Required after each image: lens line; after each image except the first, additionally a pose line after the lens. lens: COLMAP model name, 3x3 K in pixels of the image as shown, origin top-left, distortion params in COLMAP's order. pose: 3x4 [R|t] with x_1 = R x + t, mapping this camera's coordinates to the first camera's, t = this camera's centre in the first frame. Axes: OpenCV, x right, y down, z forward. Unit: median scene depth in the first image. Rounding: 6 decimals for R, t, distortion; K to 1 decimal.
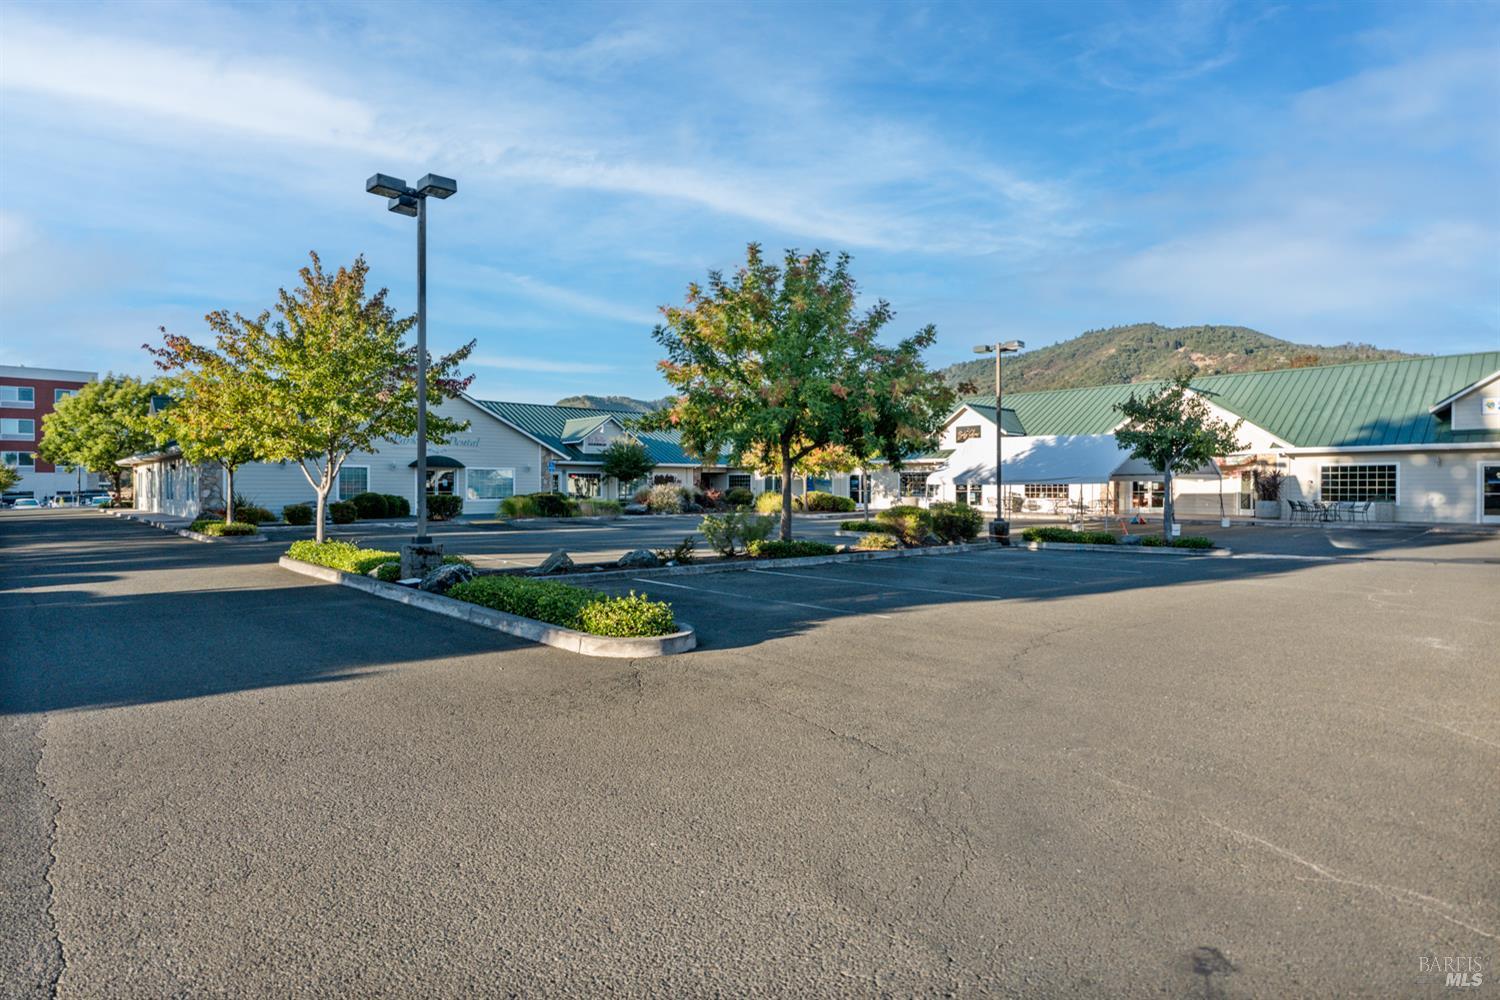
lens RADIAL K [[784.5, 0, 752.0], [0, 784.5, 497.8], [0, 0, 1]] dist [-0.003470, -0.001050]
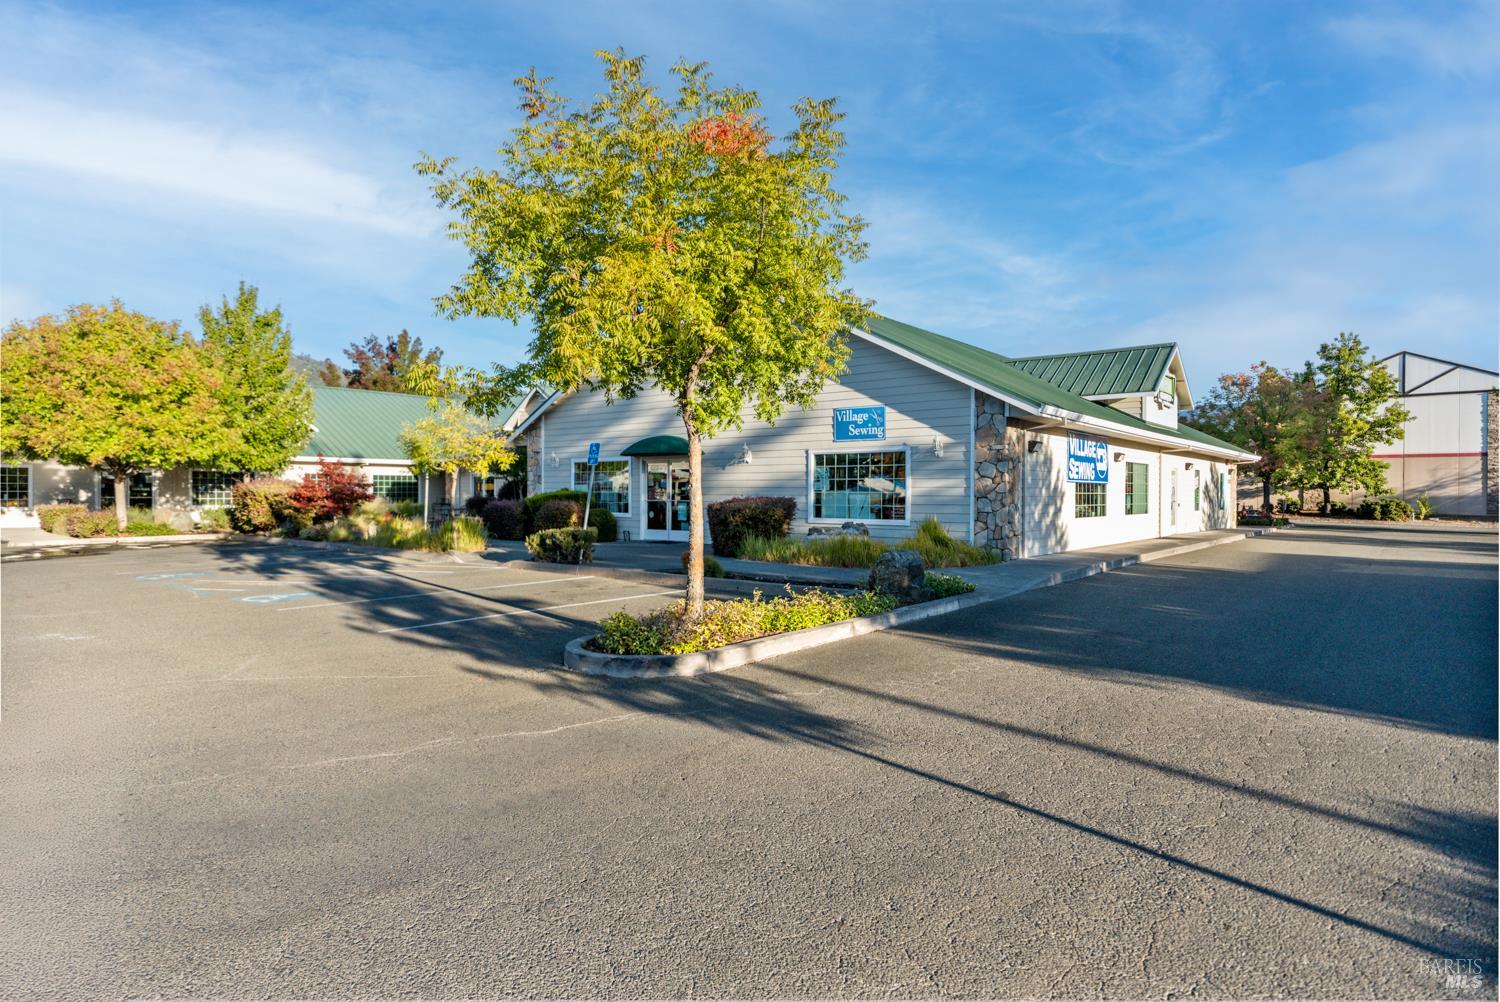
lens RADIAL K [[809.6, 0, 751.3], [0, 809.6, 500.5], [0, 0, 1]] dist [0.001175, 0.000115]
pose [[-0.127378, -0.004643, 0.991843, -0.317707], [0.010819, 0.999923, 0.006070, 0.002300], [-0.991795, 0.011504, -0.127318, 0.198196]]
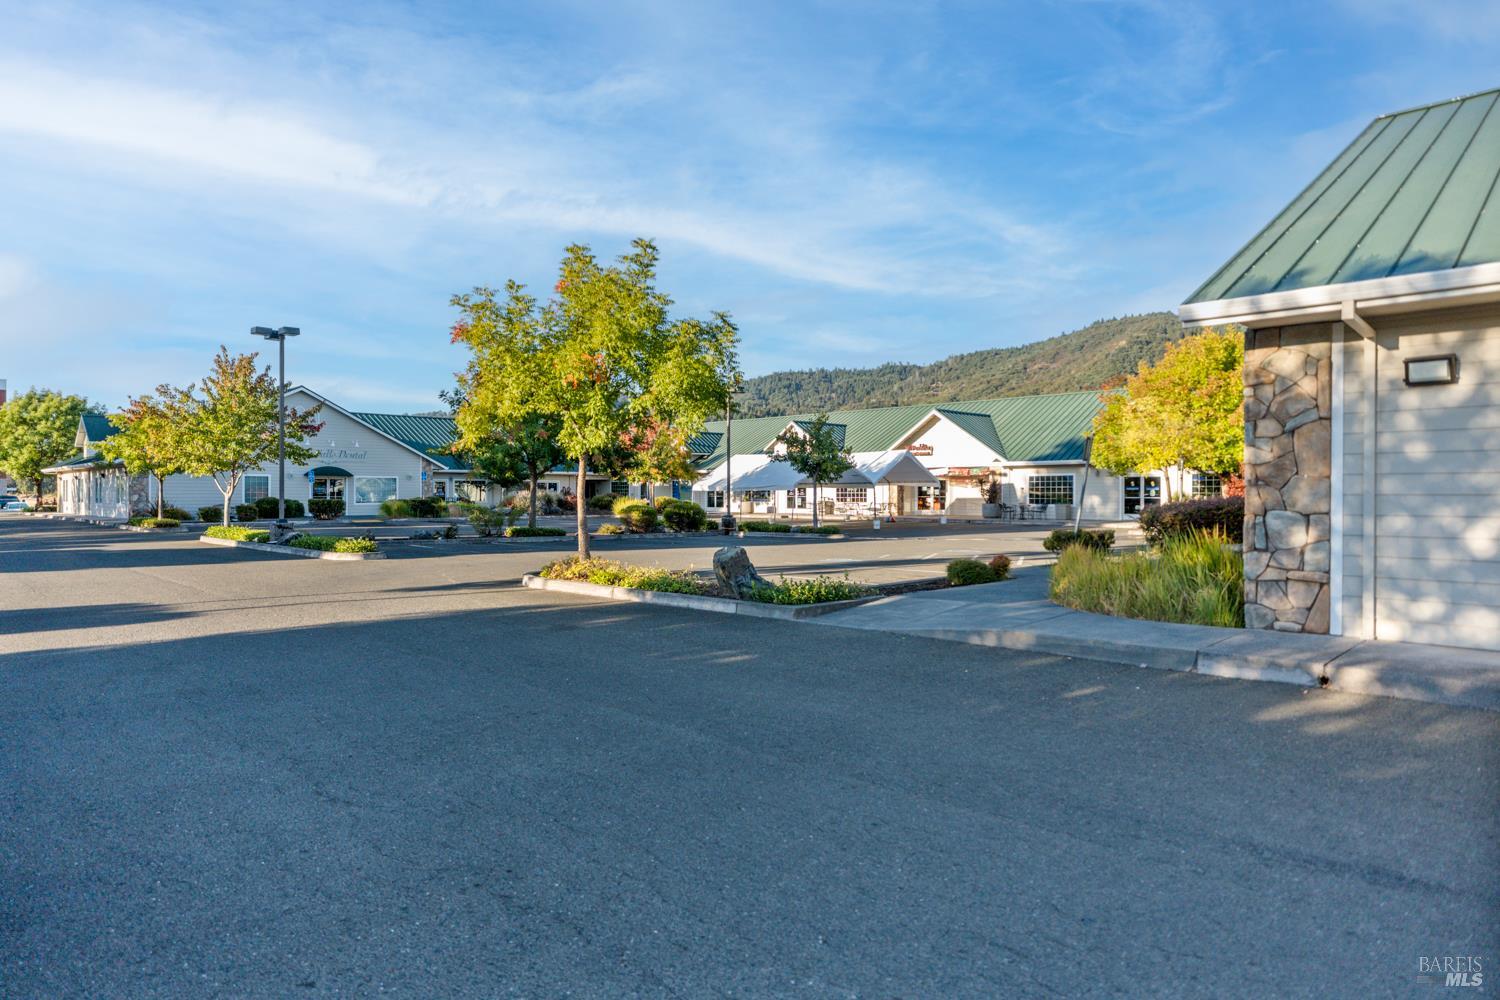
lens RADIAL K [[878.4, 0, 748.2], [0, 878.4, 497.0], [0, 0, 1]] dist [-0.001289, 0.002505]
pose [[0.999637, -0.000104, 0.026956, 0.236087], [0.000359, 0.999955, -0.009439, 0.006856], [-0.026954, 0.009445, 0.999592, -0.415974]]
